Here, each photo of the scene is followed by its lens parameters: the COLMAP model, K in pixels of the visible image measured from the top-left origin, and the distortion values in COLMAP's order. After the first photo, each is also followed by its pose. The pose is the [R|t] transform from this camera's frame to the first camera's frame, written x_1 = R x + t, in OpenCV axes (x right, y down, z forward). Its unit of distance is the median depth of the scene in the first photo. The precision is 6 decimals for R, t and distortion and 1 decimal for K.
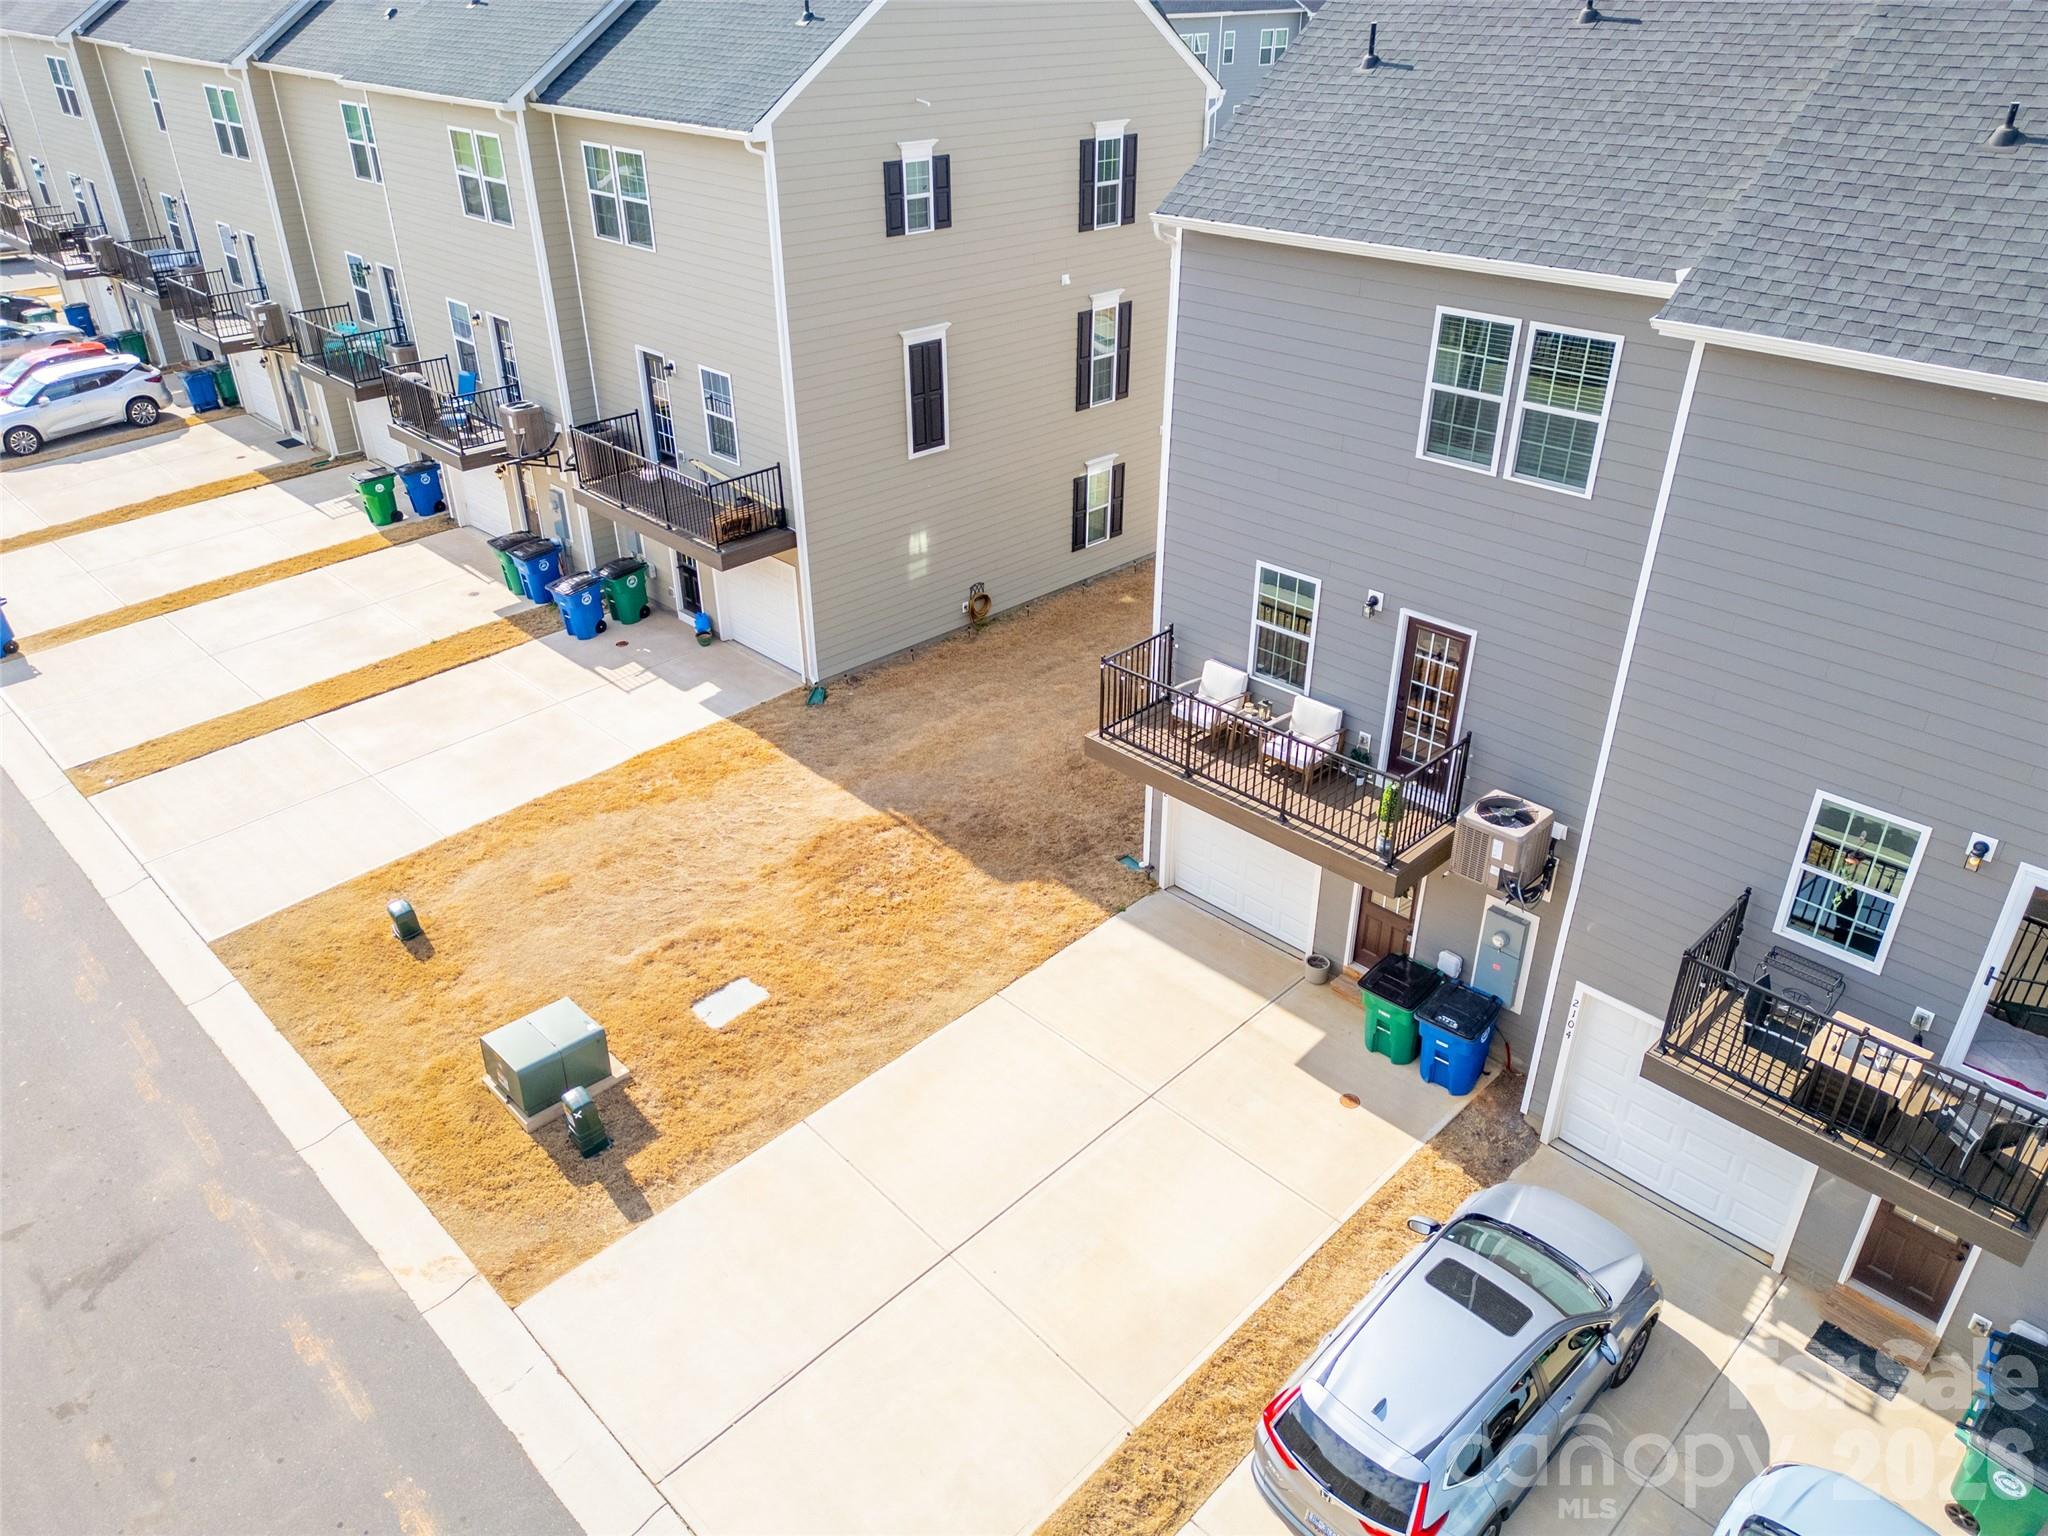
lens RADIAL K [[1426.5, 0, 1007.2], [0, 1426.5, 772.0], [0, 0, 1]] dist [0.061749, -0.044366]
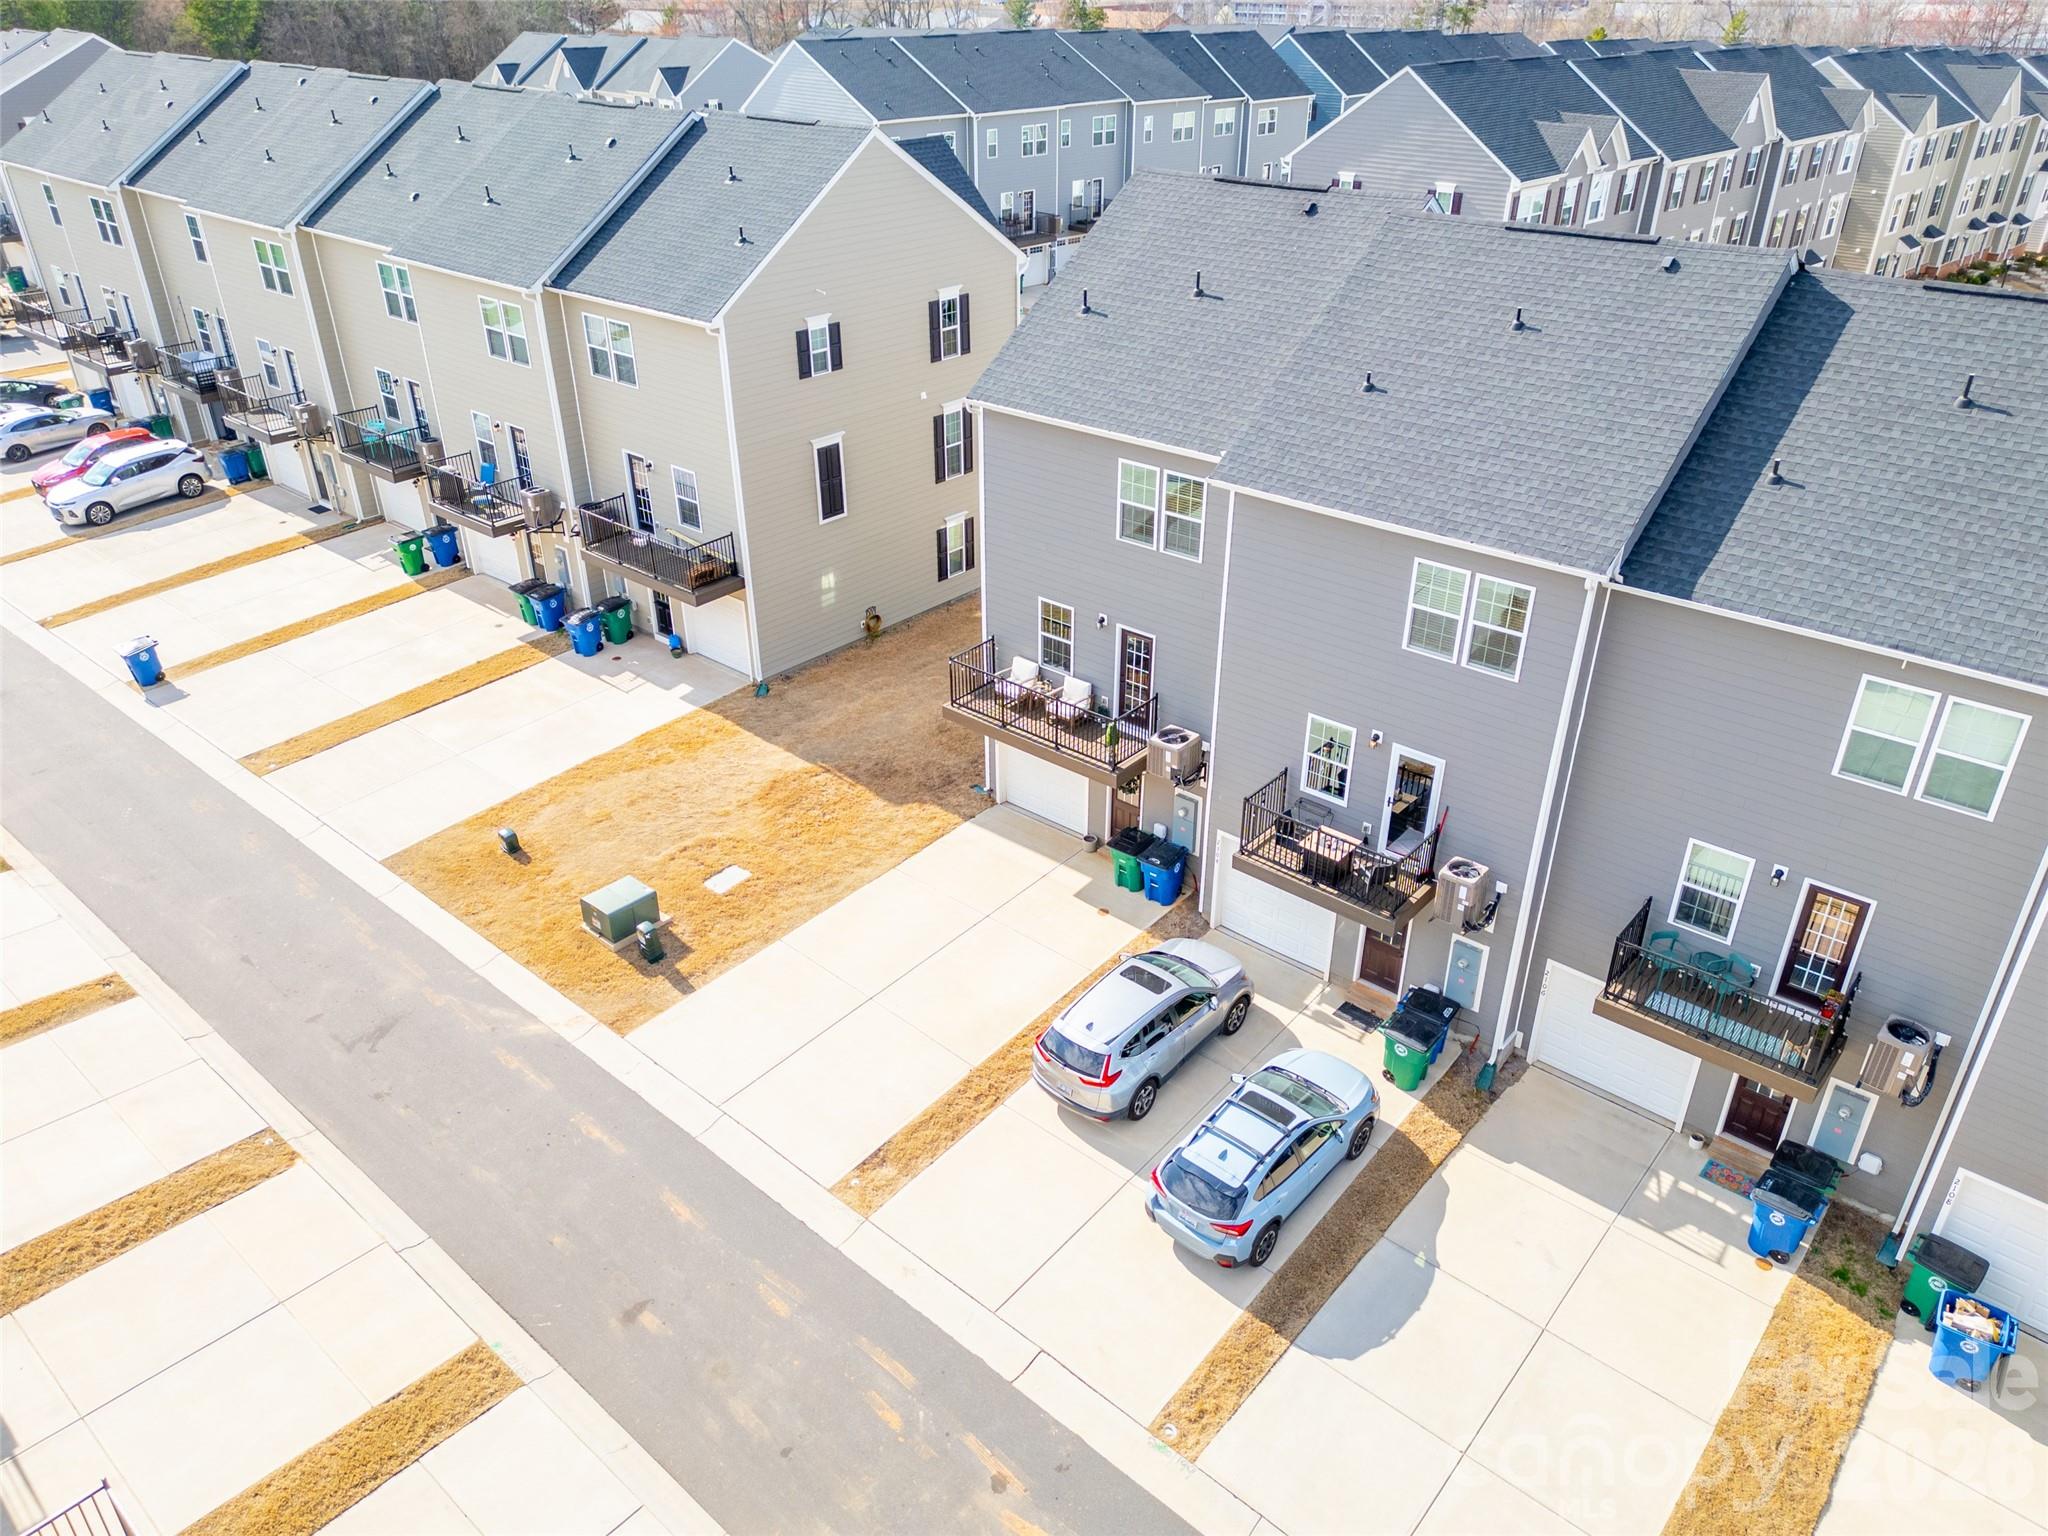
lens RADIAL K [[1426.5, 0, 1030.2], [0, 1426.5, 776.5], [0, 0, 1]] dist [0.061749, -0.044366]
pose [[0.995564, -0.041157, 0.084611, 0.013234], [0.040918, 0.999152, 0.004560, 0.049104], [-0.084727, -0.001078, 0.996404, -0.591028]]
